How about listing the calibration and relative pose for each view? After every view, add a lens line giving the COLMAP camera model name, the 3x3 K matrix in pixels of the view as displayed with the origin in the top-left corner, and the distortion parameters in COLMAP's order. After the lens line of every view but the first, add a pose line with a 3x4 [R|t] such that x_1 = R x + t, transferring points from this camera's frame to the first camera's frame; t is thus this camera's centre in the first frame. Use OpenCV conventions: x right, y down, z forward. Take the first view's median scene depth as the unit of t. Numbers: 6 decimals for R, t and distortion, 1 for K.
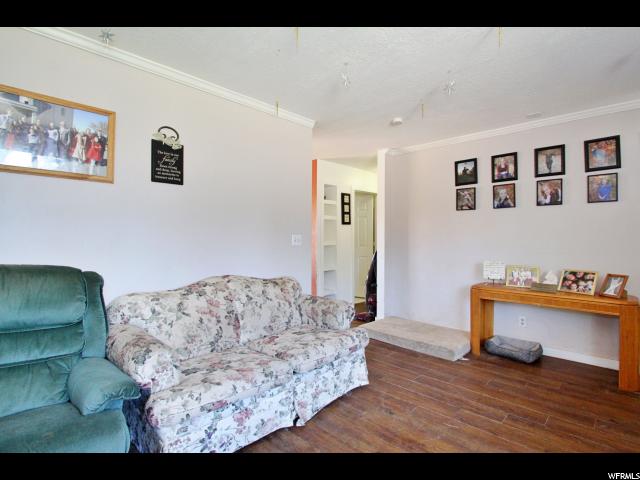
lens RADIAL K [[353.9, 0, 320.0], [0, 353.9, 240.0], [0, 0, 1]] dist [-0.003511, -0.000187]
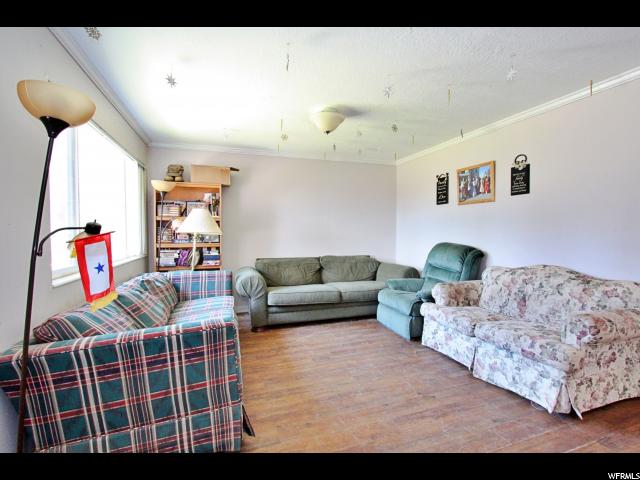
lens RADIAL K [[288.3, 0, 320.0], [0, 288.3, 240.0], [0, 0, 1]] dist [0.000646, 0.000023]
pose [[-0.505975, 0.022467, -0.862255, 1.047976], [-0.004063, 0.999588, 0.028430, -0.006378], [0.862538, 0.017888, -0.505675, 0.948237]]
